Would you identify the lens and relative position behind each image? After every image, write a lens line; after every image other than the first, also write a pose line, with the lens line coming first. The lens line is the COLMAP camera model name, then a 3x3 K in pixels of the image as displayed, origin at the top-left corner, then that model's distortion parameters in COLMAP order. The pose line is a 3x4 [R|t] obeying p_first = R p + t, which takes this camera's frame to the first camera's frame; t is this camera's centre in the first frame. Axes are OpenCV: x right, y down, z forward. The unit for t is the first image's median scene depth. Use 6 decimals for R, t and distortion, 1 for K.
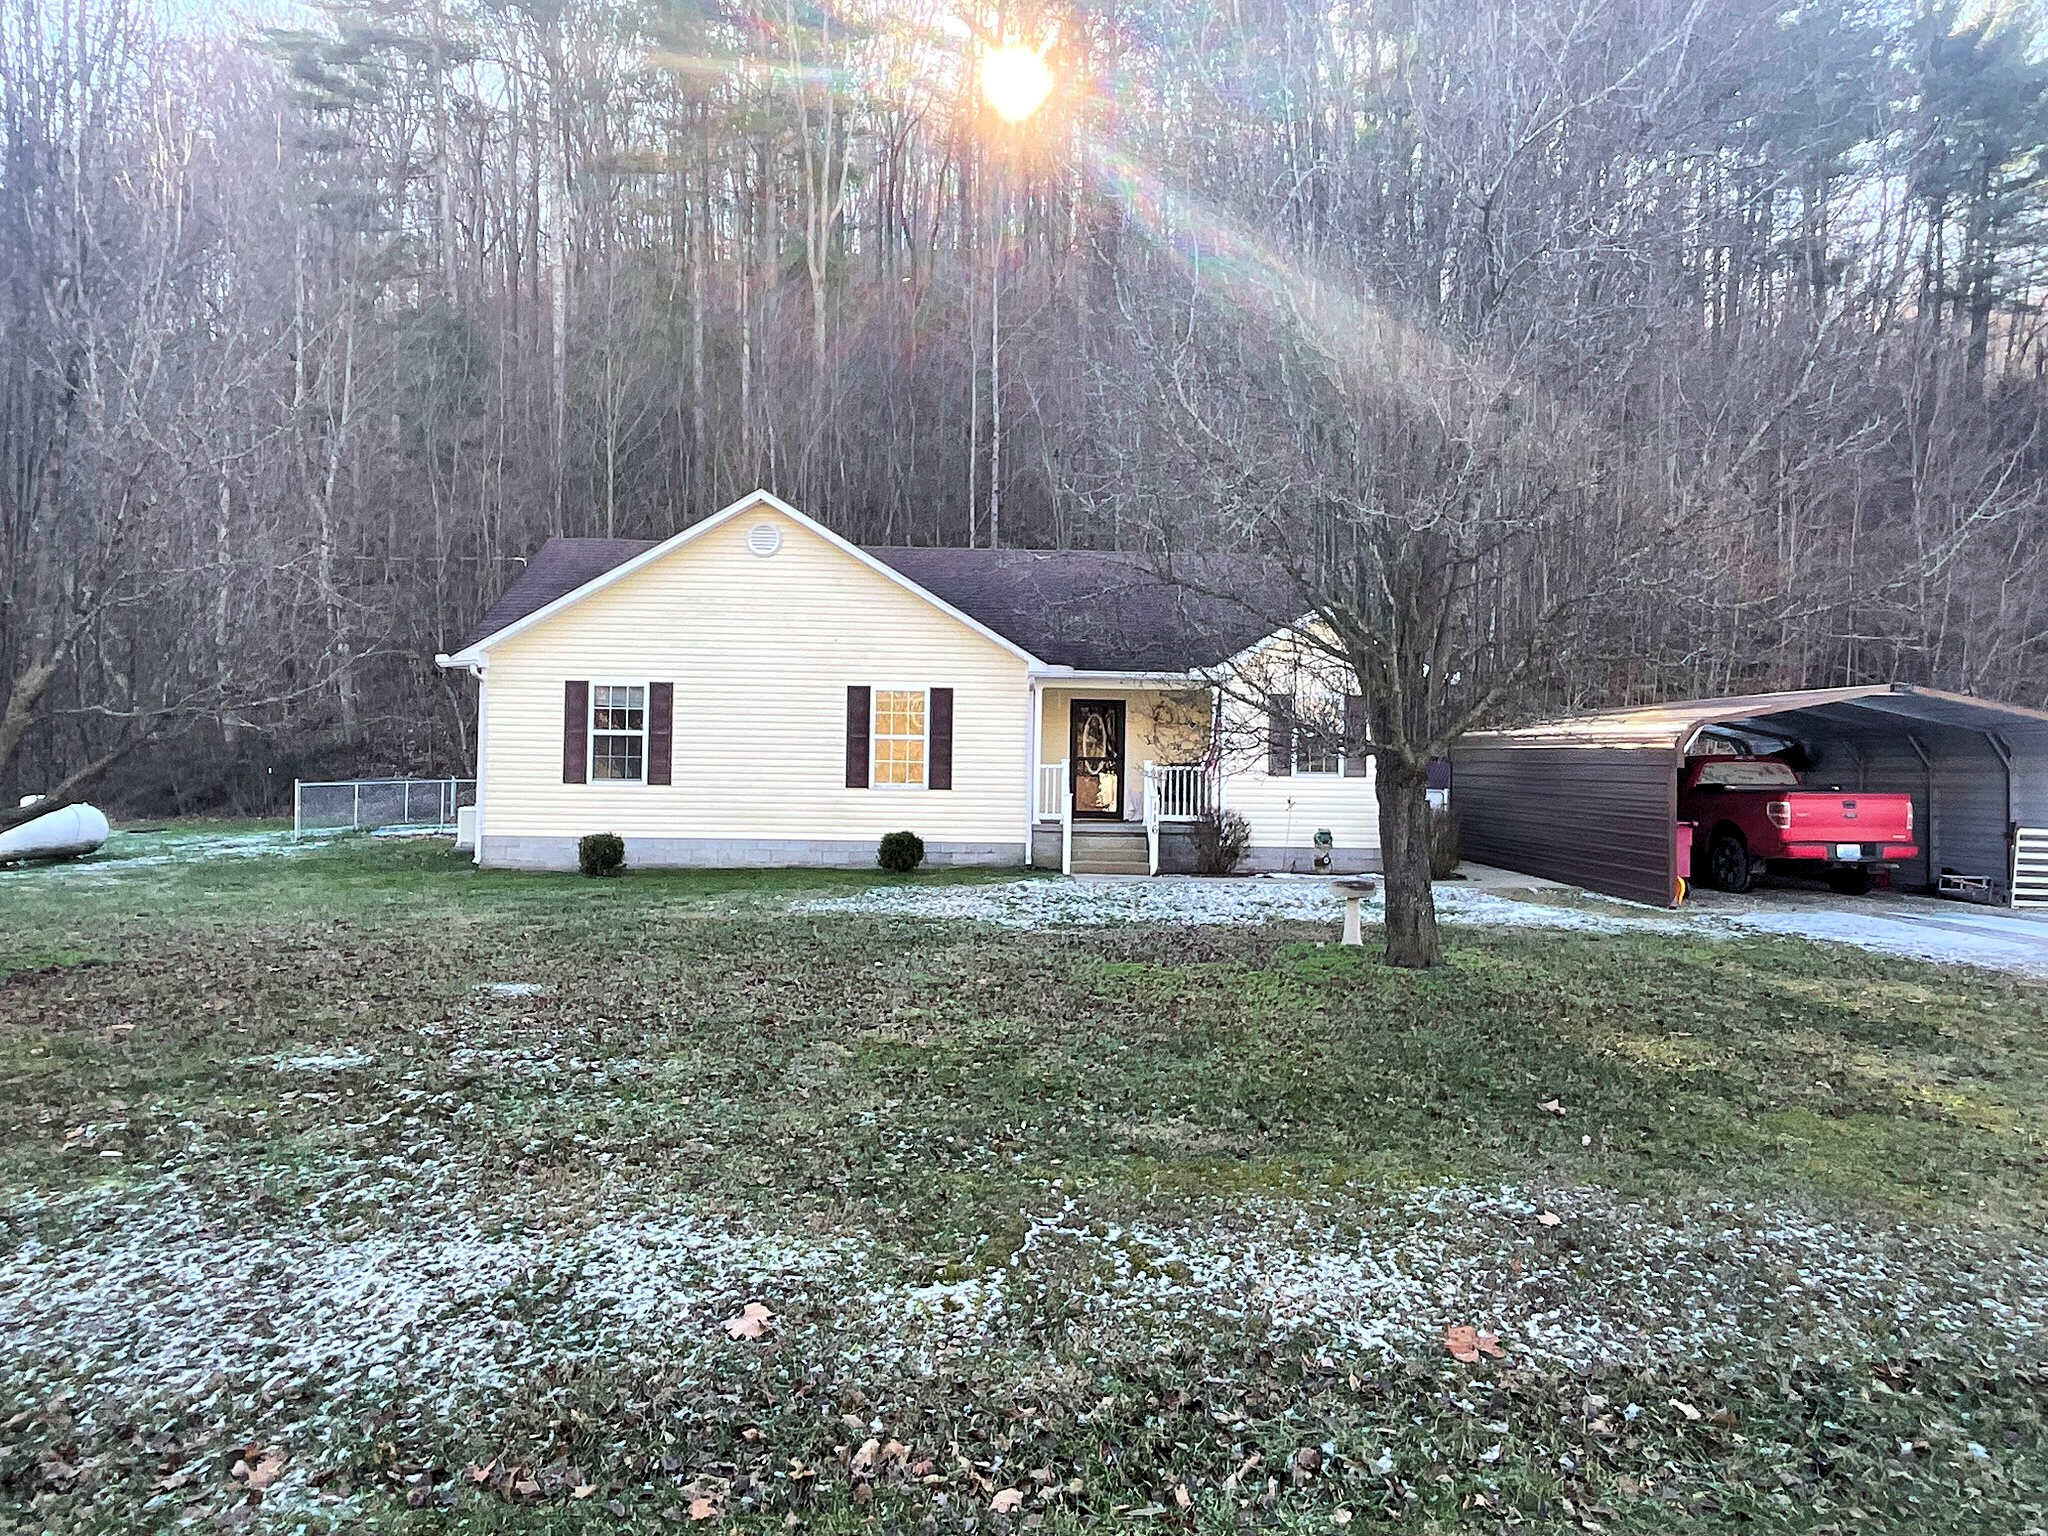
lens RADIAL K [[1289.6, 0, 1032.8], [0, 1289.6, 748.6], [0, 0, 1]] dist [-0.007603, 0.008204]
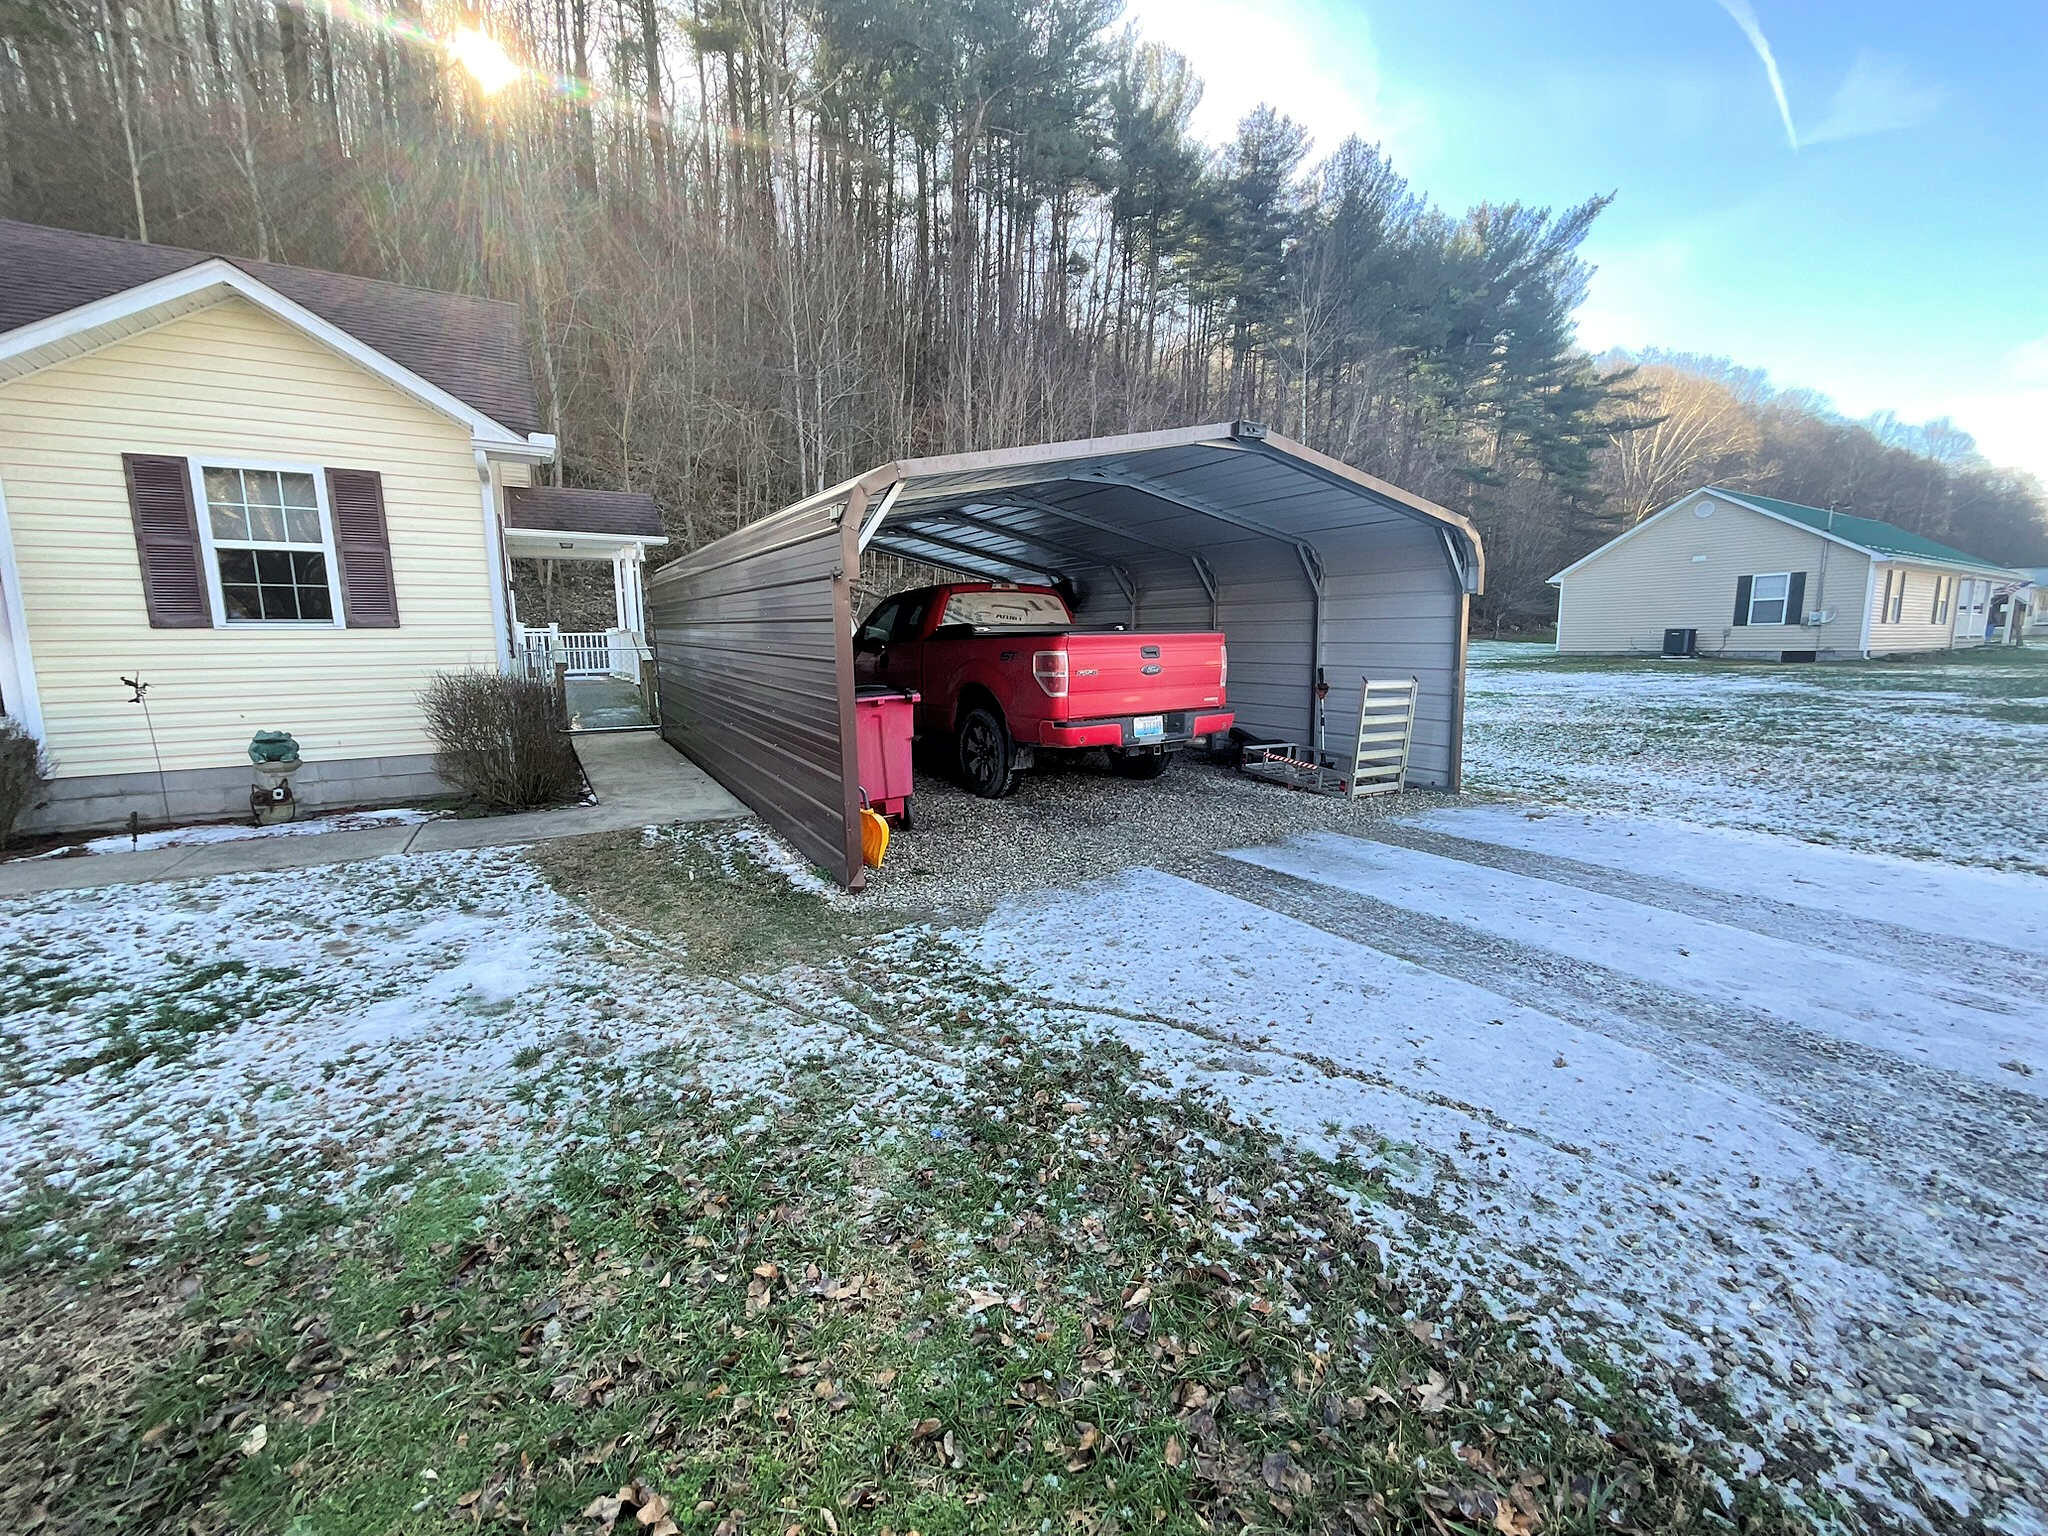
lens RADIAL K [[830.2, 0, 1031.5], [0, 830.2, 766.5], [0, 0, 1]] dist [0.003740, -0.000340]
pose [[0.869951, -0.097270, 0.483450, 0.381211], [0.014781, 0.985057, 0.171594, 0.028372], [-0.492917, -0.142132, 0.858389, 0.667259]]
